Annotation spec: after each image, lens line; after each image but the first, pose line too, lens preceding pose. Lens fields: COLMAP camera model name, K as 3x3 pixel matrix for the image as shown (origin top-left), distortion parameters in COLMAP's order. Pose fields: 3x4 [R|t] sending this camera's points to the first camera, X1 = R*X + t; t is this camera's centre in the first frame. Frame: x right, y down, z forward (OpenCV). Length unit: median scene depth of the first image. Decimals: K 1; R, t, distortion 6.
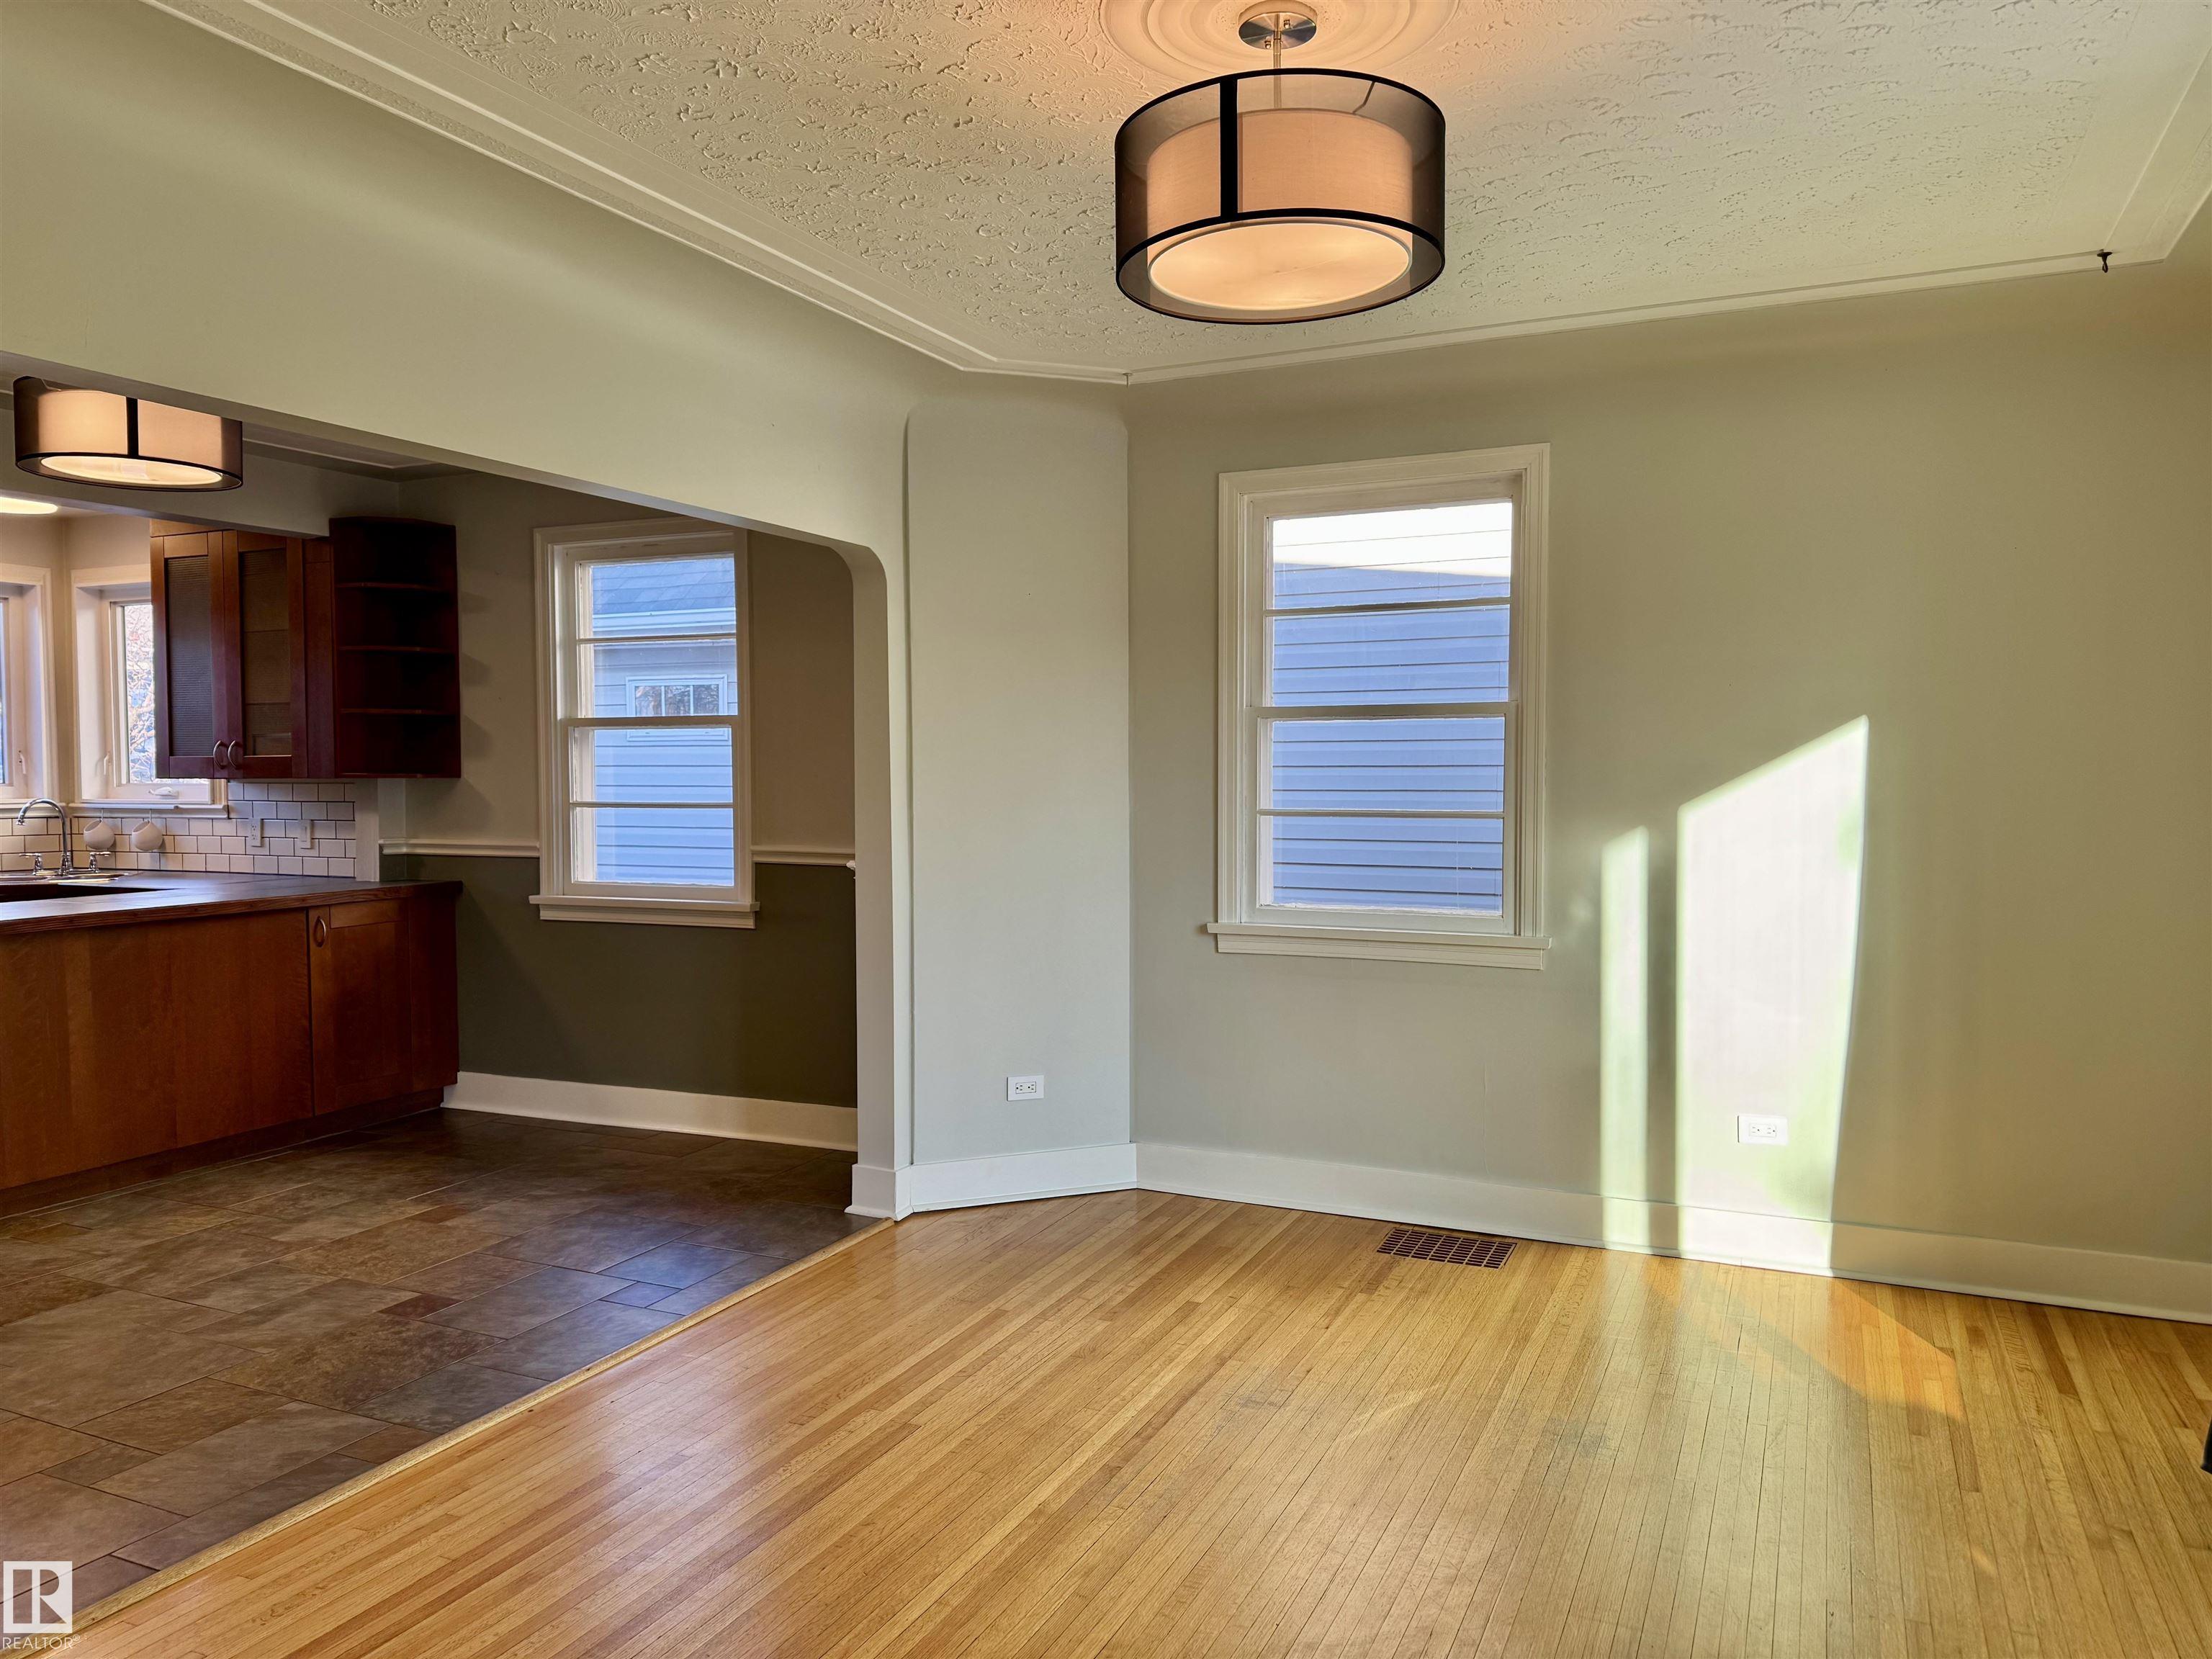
lens RADIAL K [[1565.0, 0, 1106.3], [0, 1565.0, 839.4], [0, 0, 1]] dist [0.004709, 0.000103]
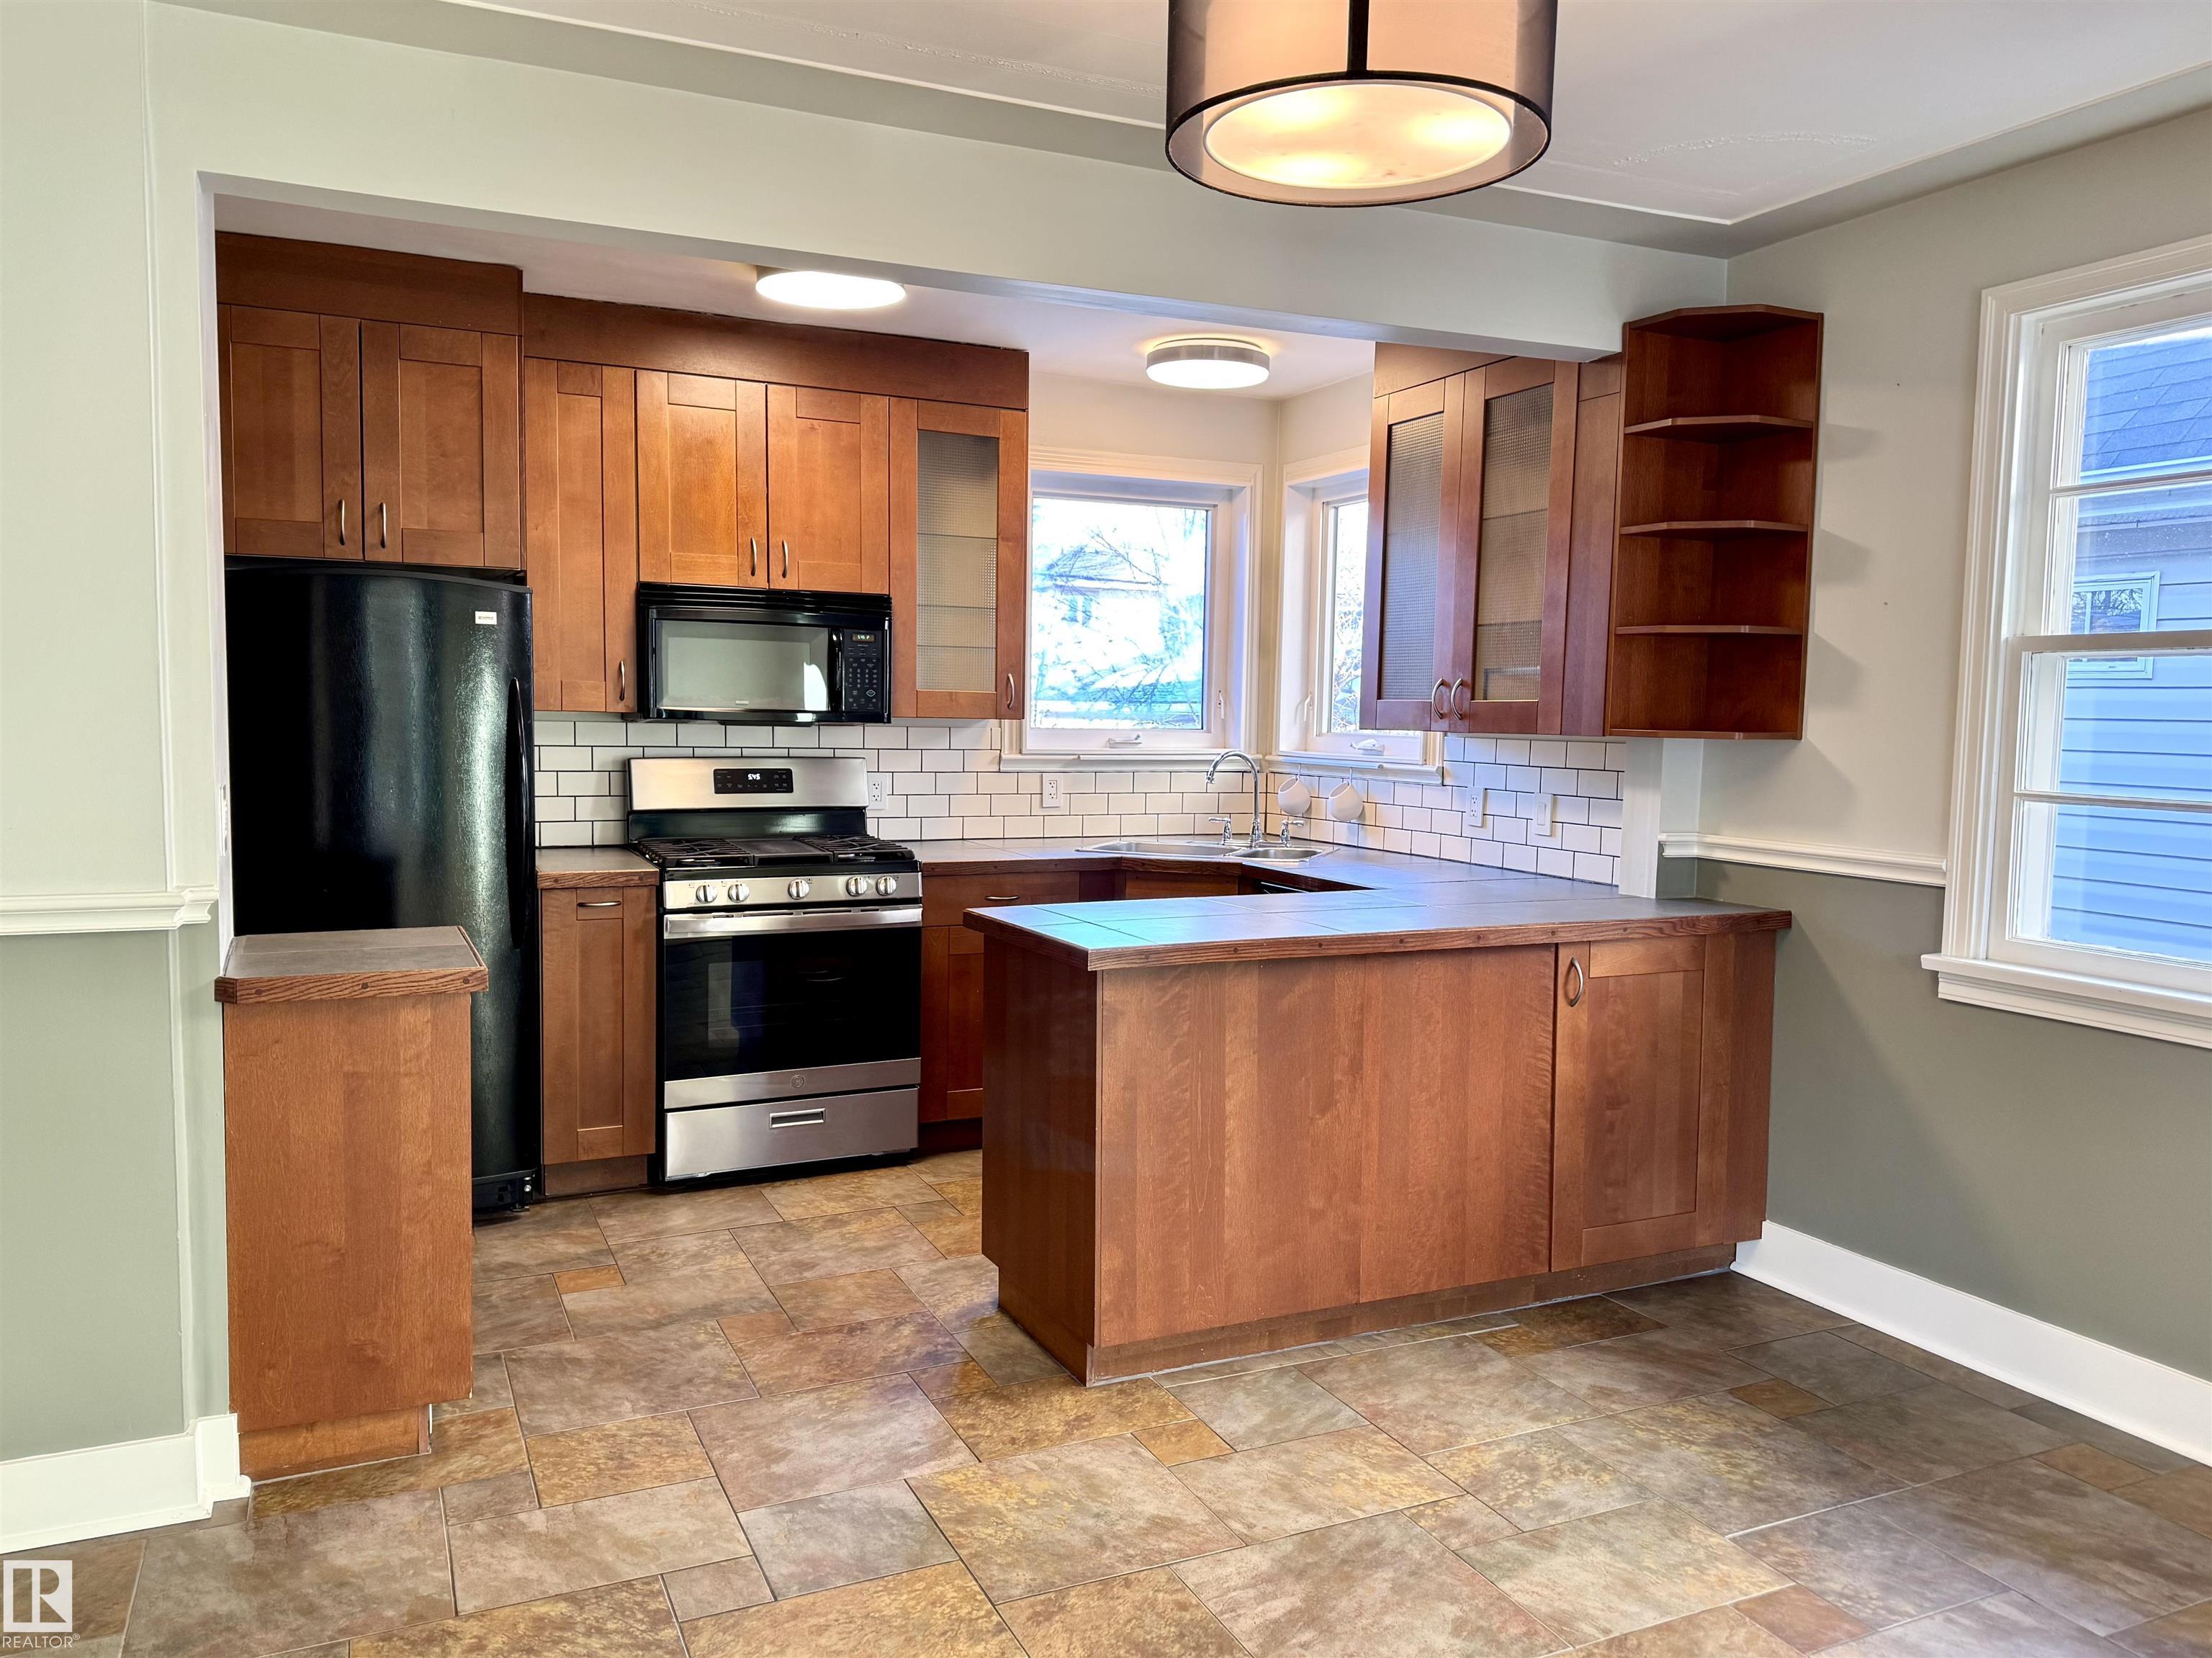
lens RADIAL K [[1616.4, 0, 1106.0], [0, 1616.4, 829.0], [0, 0, 1]] dist [0.138530, -0.235839]
pose [[0.764742, 0.063670, -0.641183, -0.215357], [-0.046860, 0.997967, 0.043209, -0.020511], [0.642630, -0.002998, 0.766170, 0.355773]]
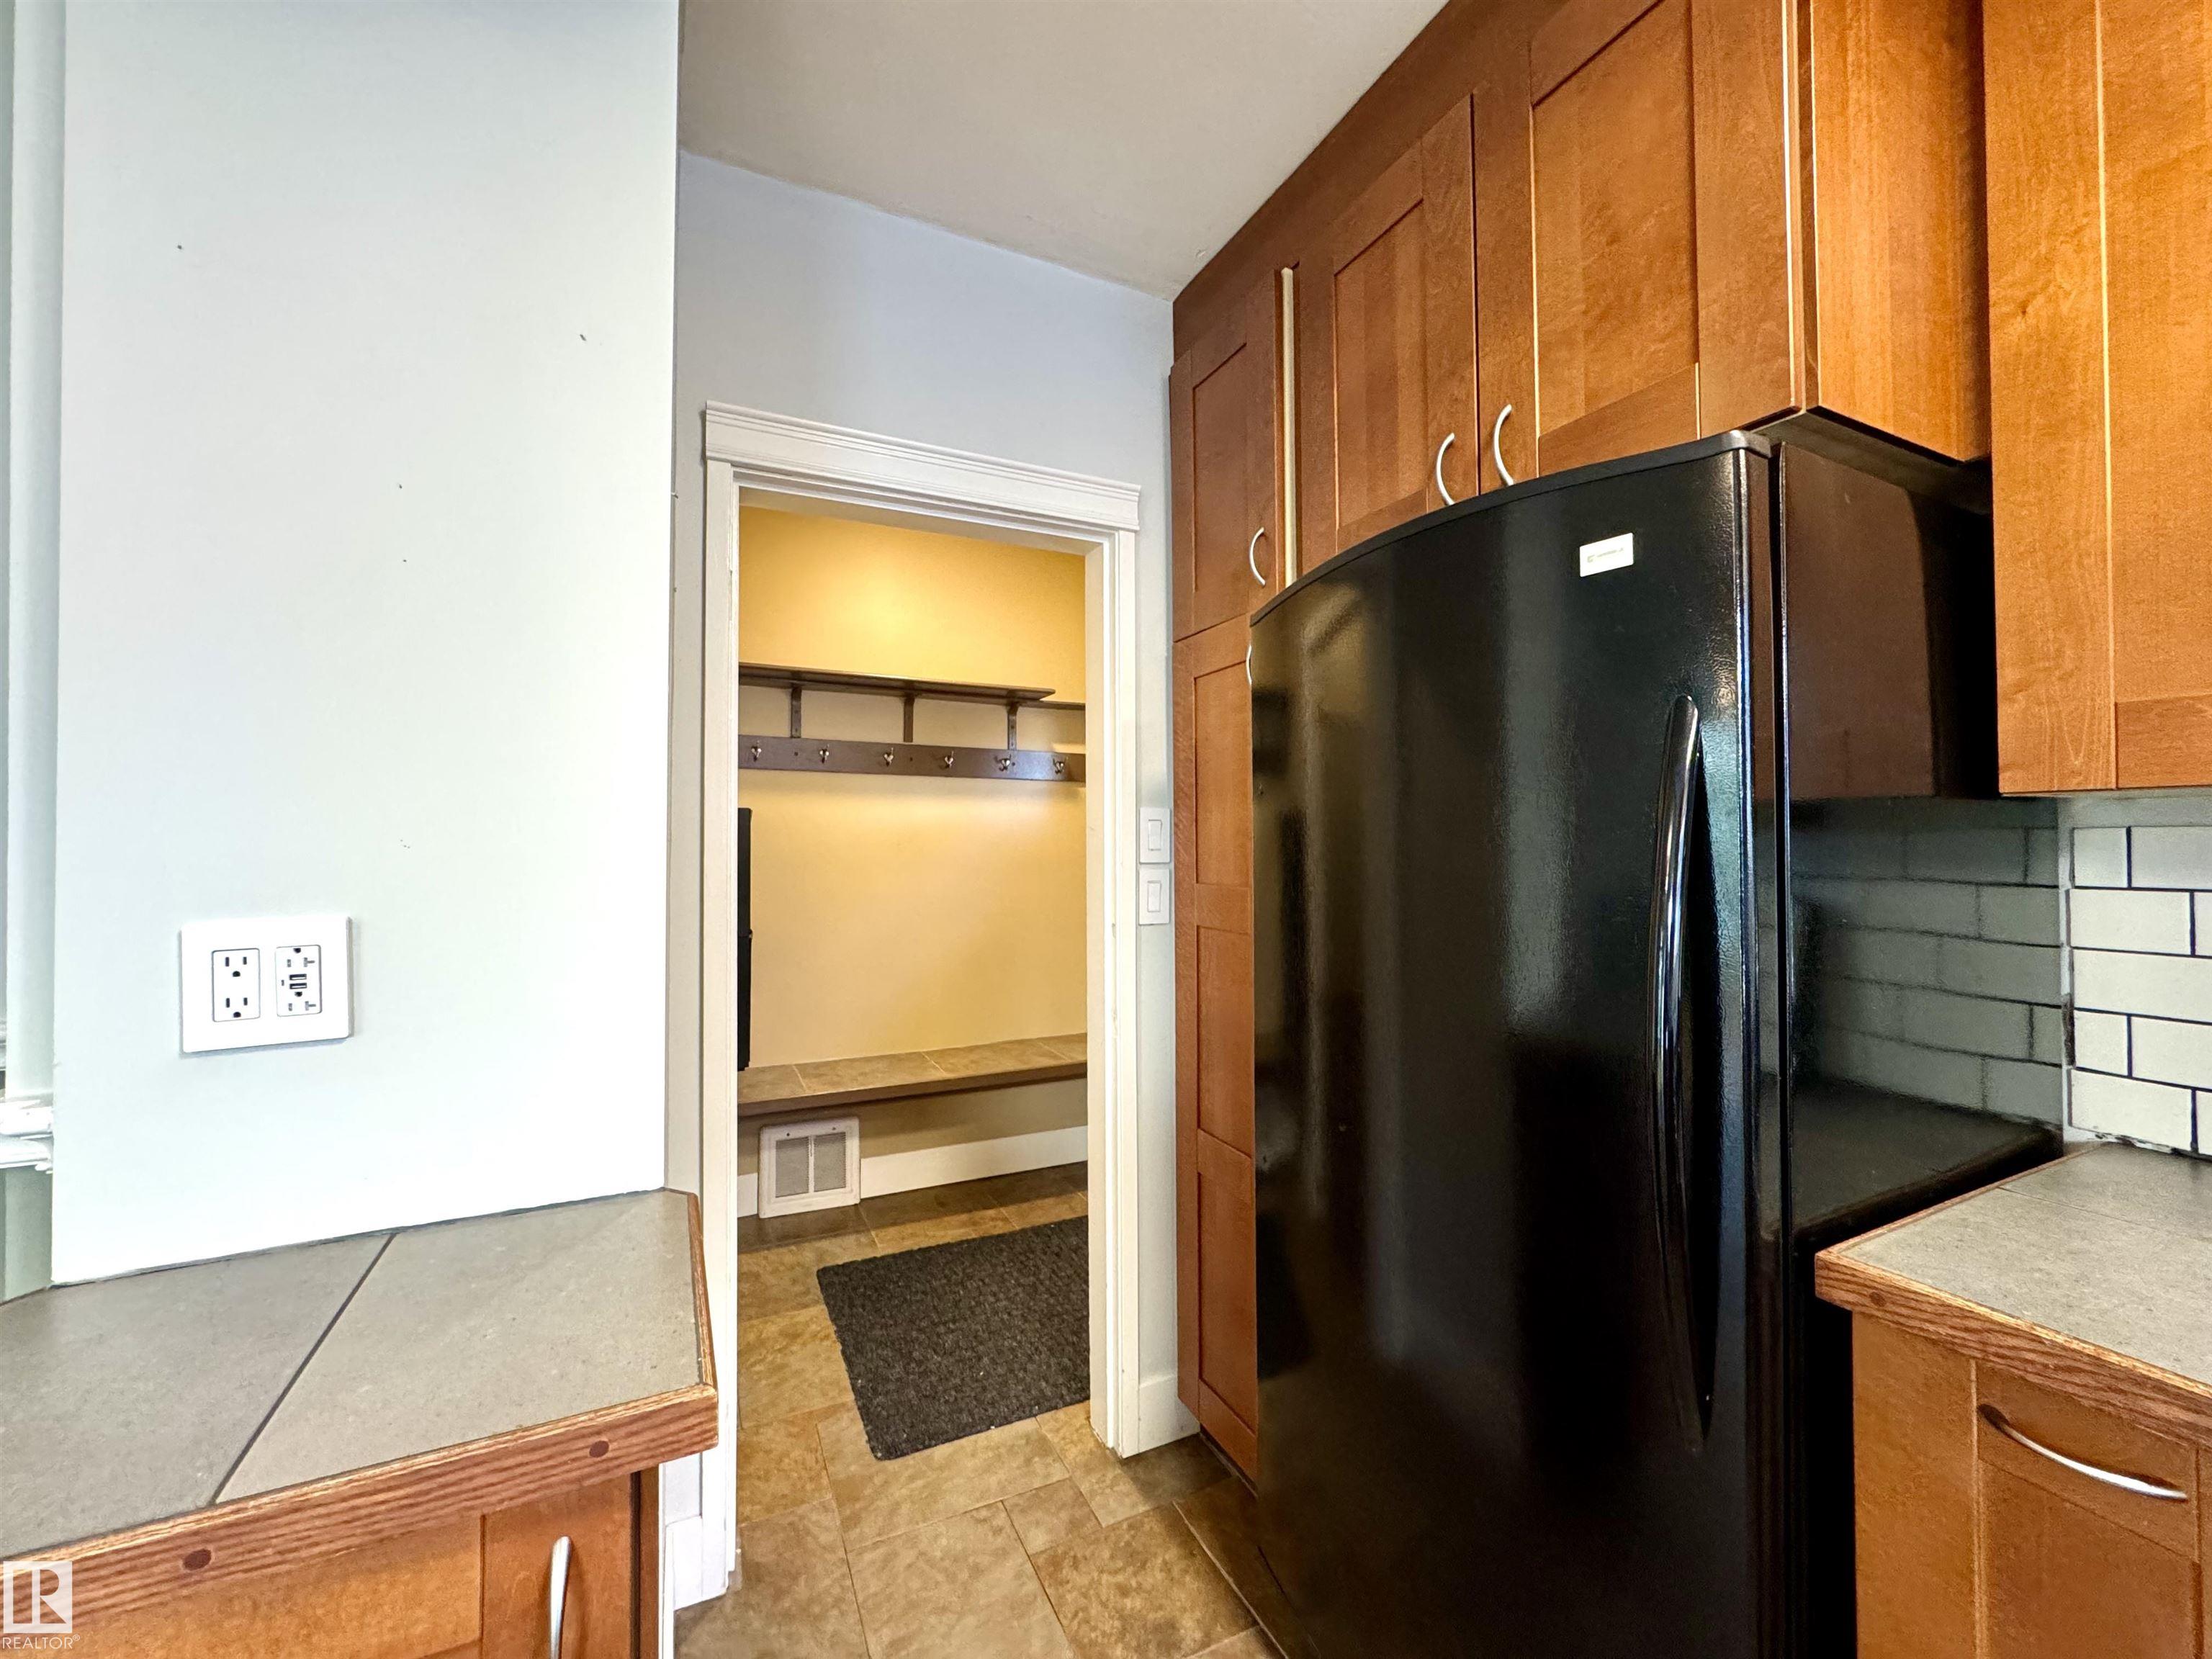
lens RADIAL K [[888.8, 0, 1106.0], [0, 888.8, 829.5], [0, 0, 1]] dist [-0.000413, -0.000048]
pose [[-0.630372, -0.008463, -0.776247, -0.695717], [-0.032425, 0.999355, 0.015436, -0.021059], [0.775616, 0.034900, -0.630240, 0.748143]]
